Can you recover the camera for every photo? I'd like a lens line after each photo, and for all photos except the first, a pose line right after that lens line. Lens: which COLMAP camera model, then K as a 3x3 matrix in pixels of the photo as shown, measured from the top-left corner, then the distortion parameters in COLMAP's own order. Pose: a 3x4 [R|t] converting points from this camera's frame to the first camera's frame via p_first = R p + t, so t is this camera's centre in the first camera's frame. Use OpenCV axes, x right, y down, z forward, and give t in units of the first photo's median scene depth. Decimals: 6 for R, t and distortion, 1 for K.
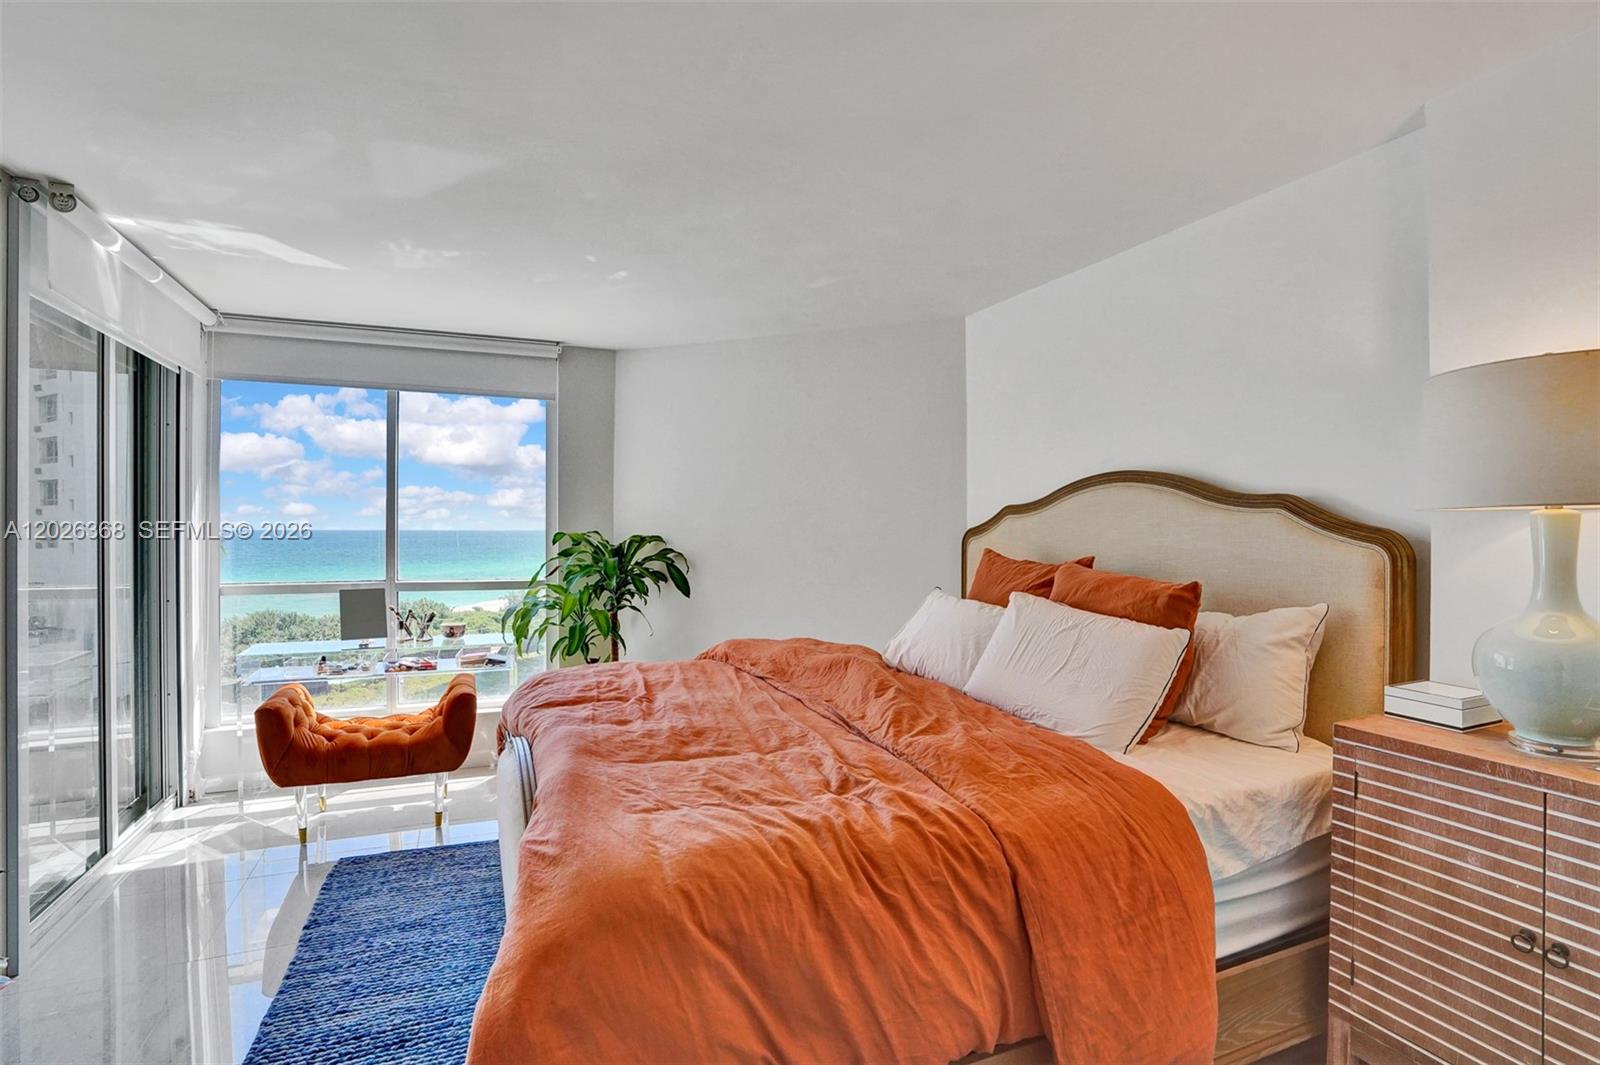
lens RADIAL K [[741.5, 0, 791.9], [0, 741.5, 532.1], [0, 0, 1]] dist [-0.064349, 0.025500]
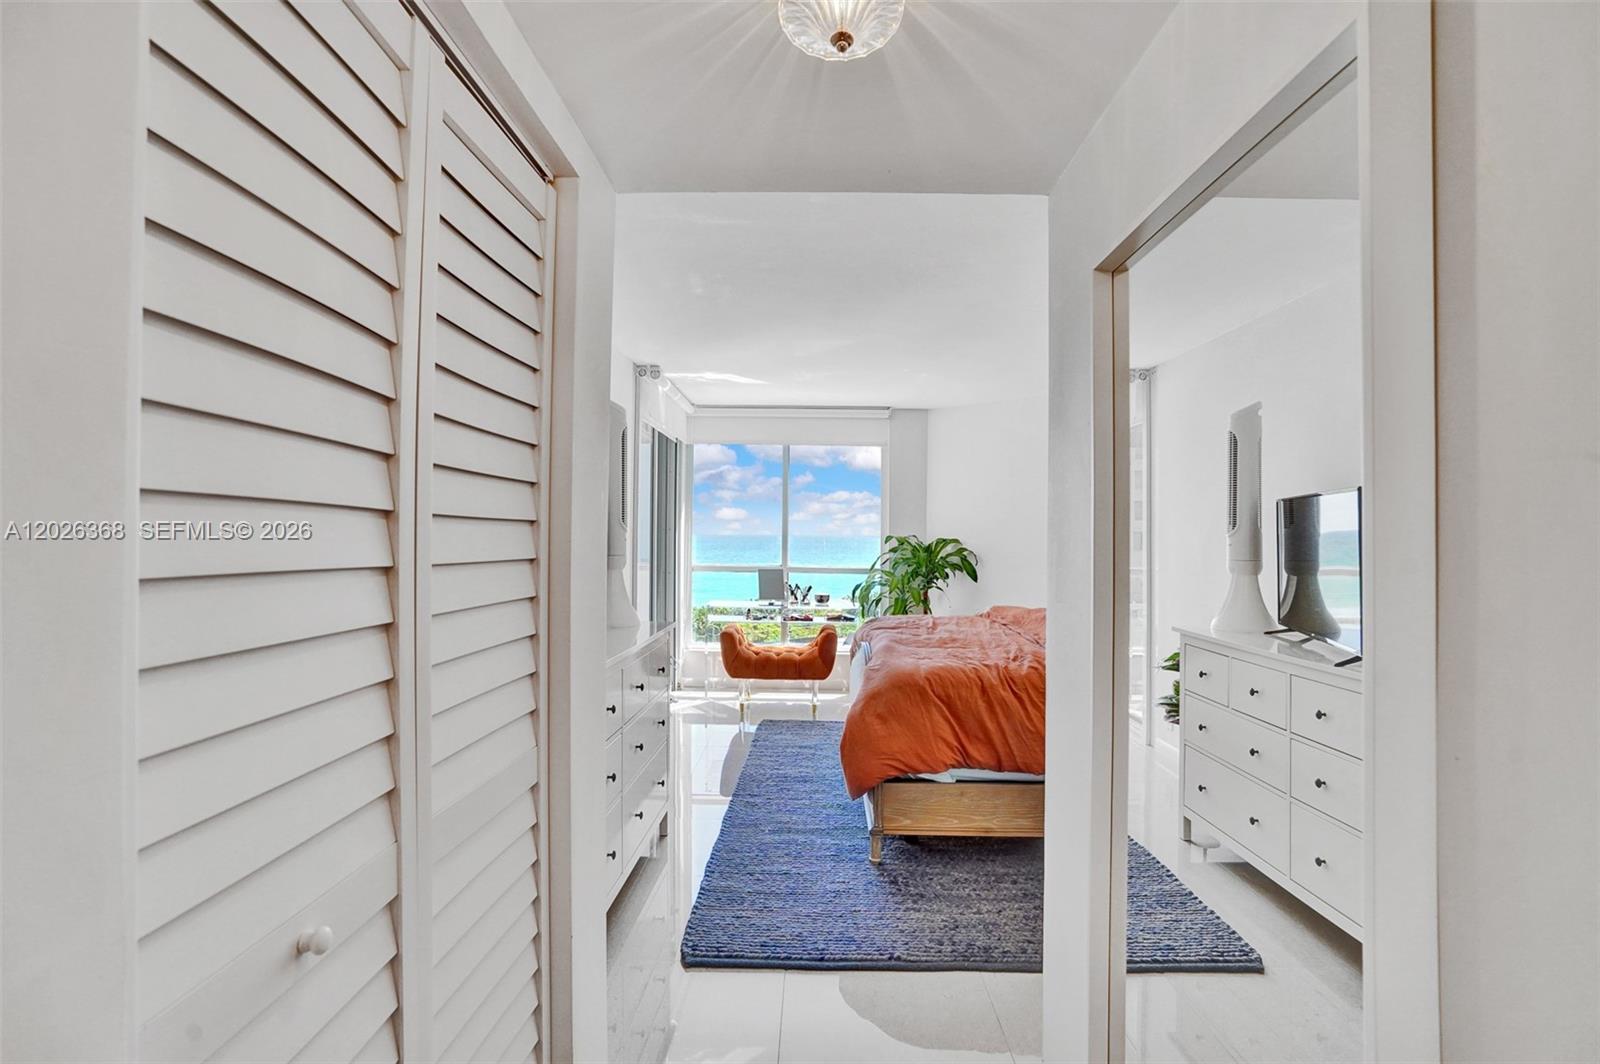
lens RADIAL K [[741.5, 0, 791.9], [0, 741.5, 531.6], [0, 0, 1]] dist [-0.064349, 0.025500]
pose [[0.901587, 0.006187, -0.432554, 0.154971], [-0.011166, 0.999897, -0.008971, 0.007550], [0.432455, 0.012918, 0.901563, -0.437675]]
